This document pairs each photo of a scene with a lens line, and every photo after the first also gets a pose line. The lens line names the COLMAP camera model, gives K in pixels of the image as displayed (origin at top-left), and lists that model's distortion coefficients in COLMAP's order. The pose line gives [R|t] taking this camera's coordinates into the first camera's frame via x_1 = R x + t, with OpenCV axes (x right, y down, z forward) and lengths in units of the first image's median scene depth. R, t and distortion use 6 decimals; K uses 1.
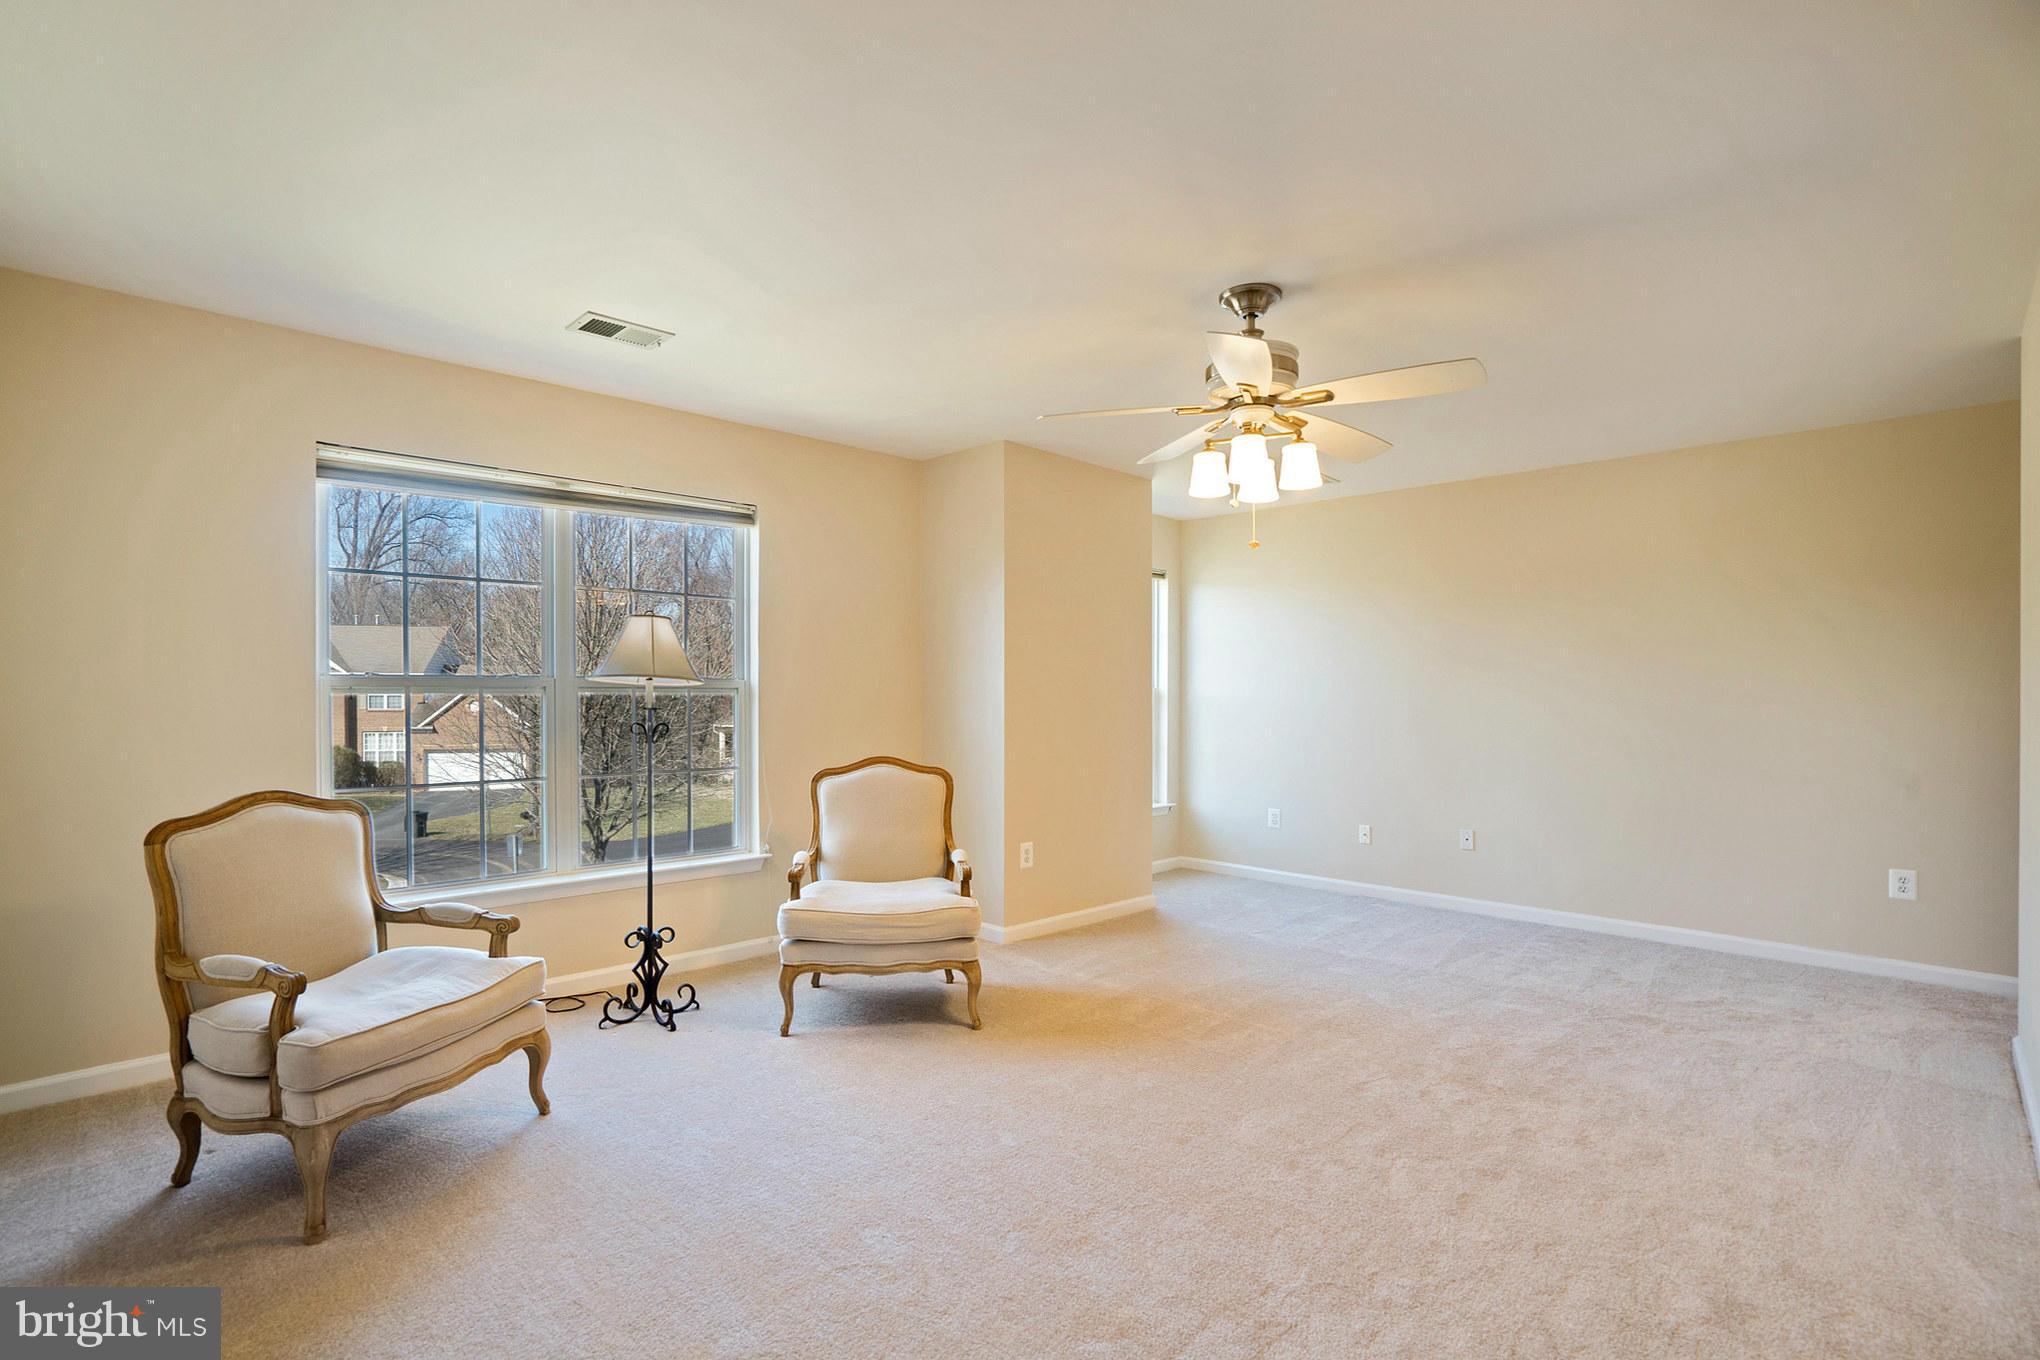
lens RADIAL K [[954.5, 0, 1012.4], [0, 954.5, 675.5], [0, 0, 1]] dist [-0.001655, 0.000793]
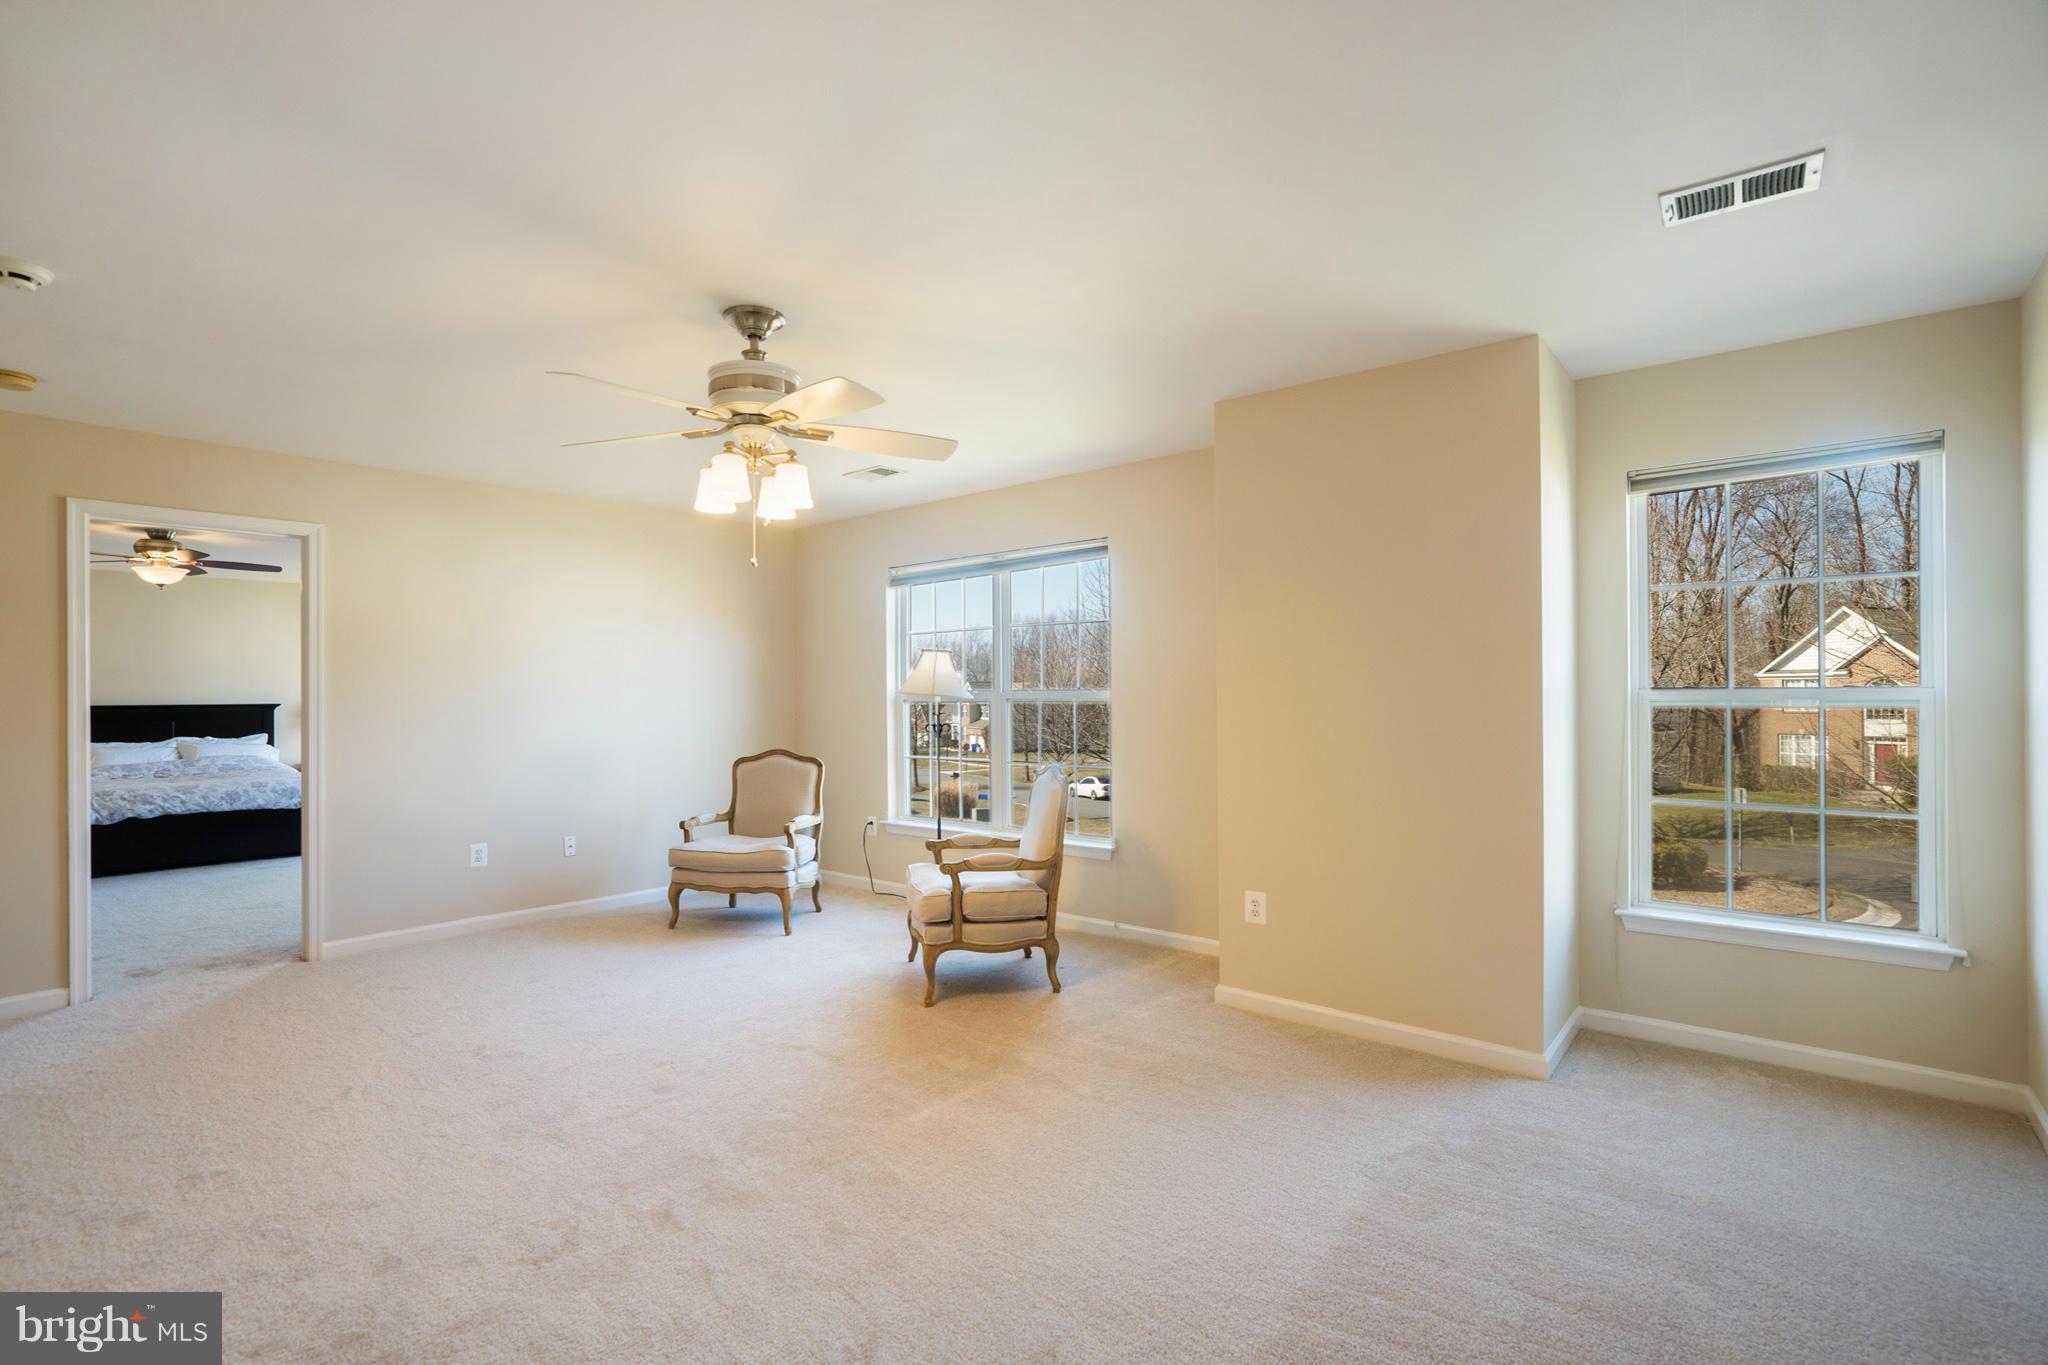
lens RADIAL K [[958.2, 0, 1016.3], [0, 958.2, 678.0], [0, 0, 1]] dist [-0.001655, 0.000793]
pose [[0.106525, -0.022497, -0.994055, 1.145547], [0.021110, 0.999570, -0.020360, 0.012482], [0.994086, -0.018816, 0.106954, 1.038169]]
